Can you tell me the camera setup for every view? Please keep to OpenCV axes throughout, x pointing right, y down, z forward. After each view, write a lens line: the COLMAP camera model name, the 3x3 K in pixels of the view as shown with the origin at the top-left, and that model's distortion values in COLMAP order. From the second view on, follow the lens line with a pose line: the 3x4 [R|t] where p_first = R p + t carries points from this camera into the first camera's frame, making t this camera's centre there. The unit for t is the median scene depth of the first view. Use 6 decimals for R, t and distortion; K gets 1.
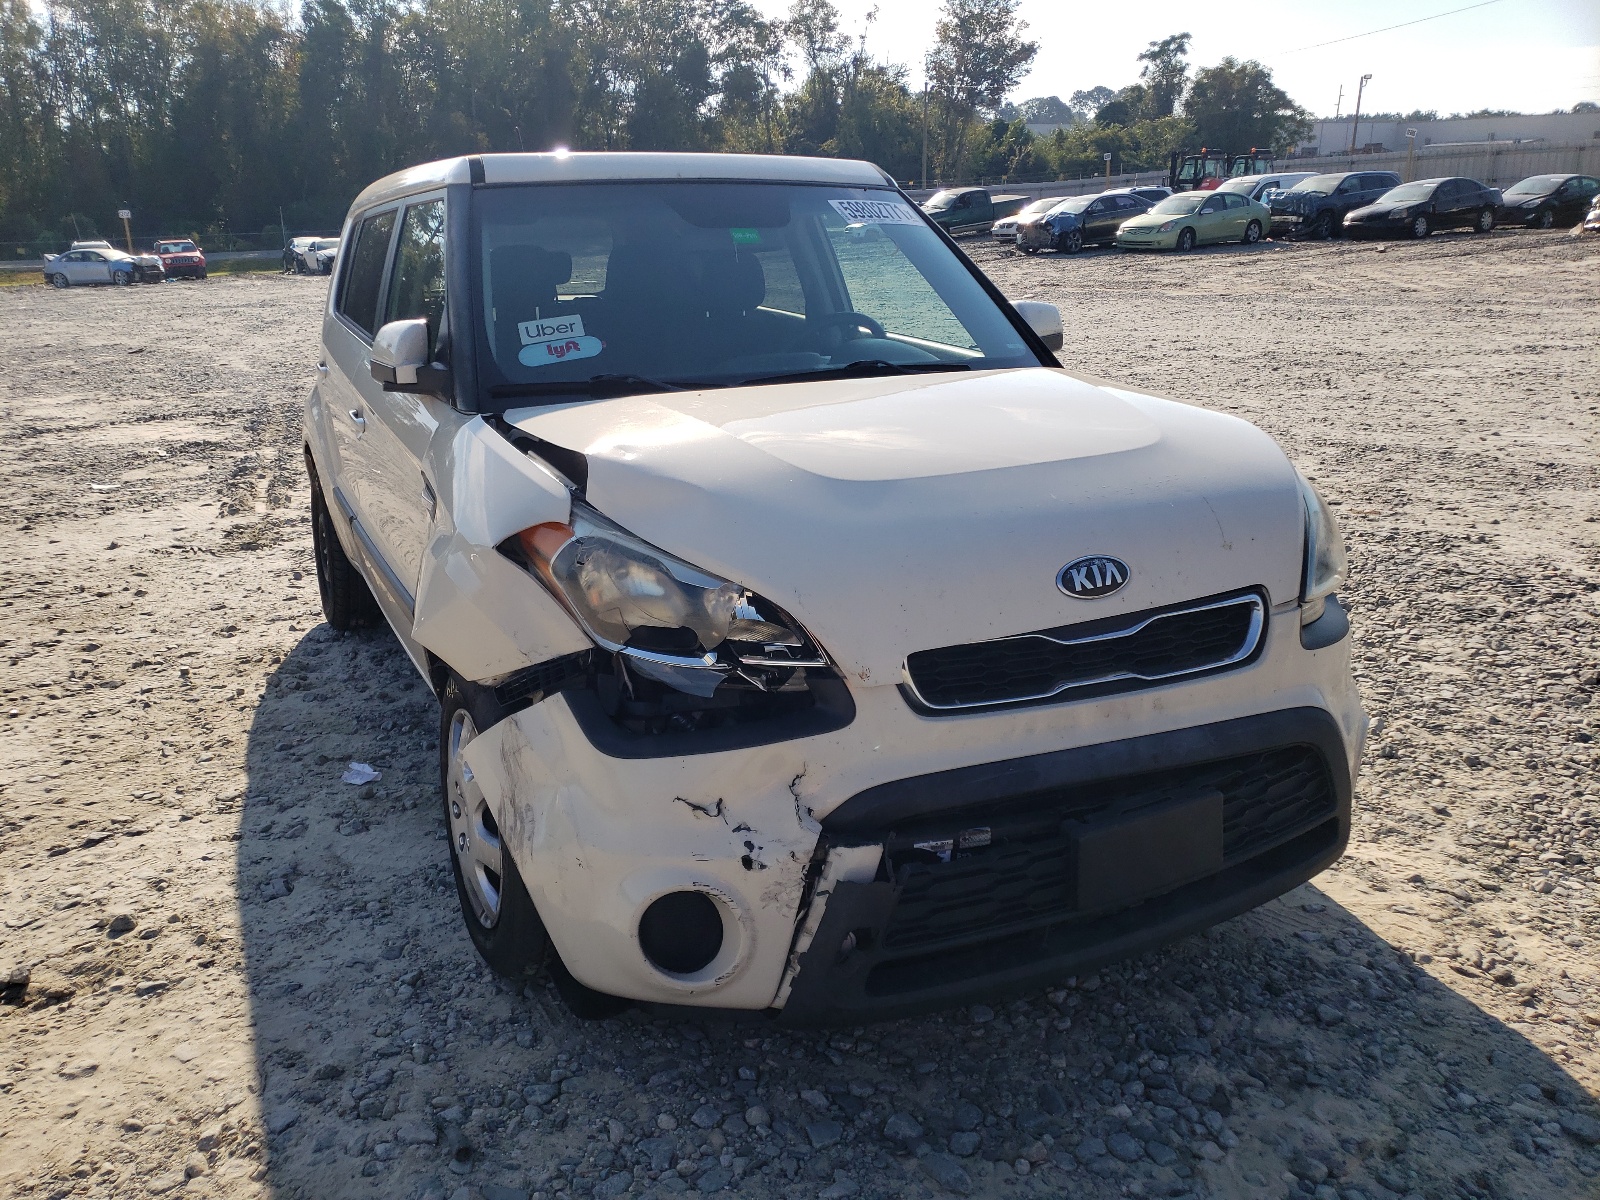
lens RADIAL K [[1222.6, 0, 770.6], [0, 1222.6, 598.6], [0, 0, 1]] dist [0.024871, -0.008192]
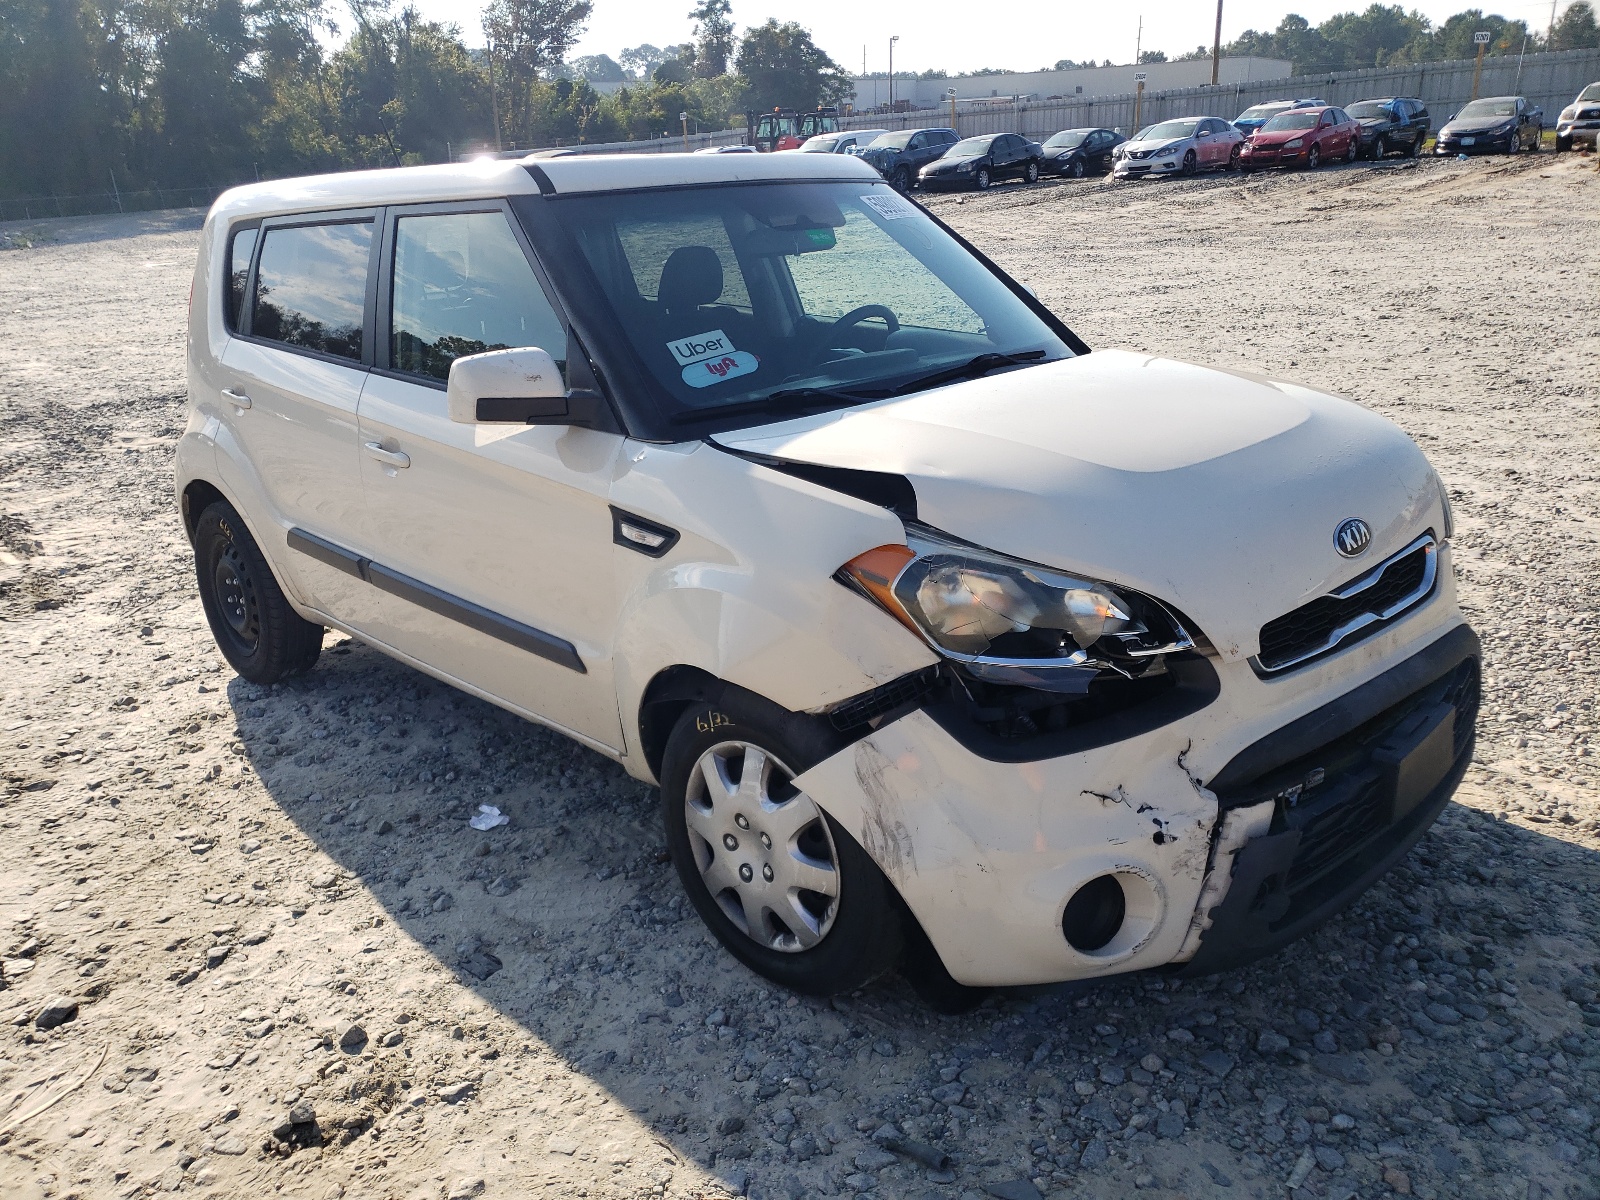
lens RADIAL K [[1222.6, 0, 770.6], [0, 1222.6, 598.6], [0, 0, 1]] dist [0.024871, -0.008192]
pose [[0.948303, -0.128695, 0.290103, -0.482075], [0.120410, 0.991644, 0.046309, -0.064695], [-0.293638, -0.008983, 0.955874, 0.047760]]
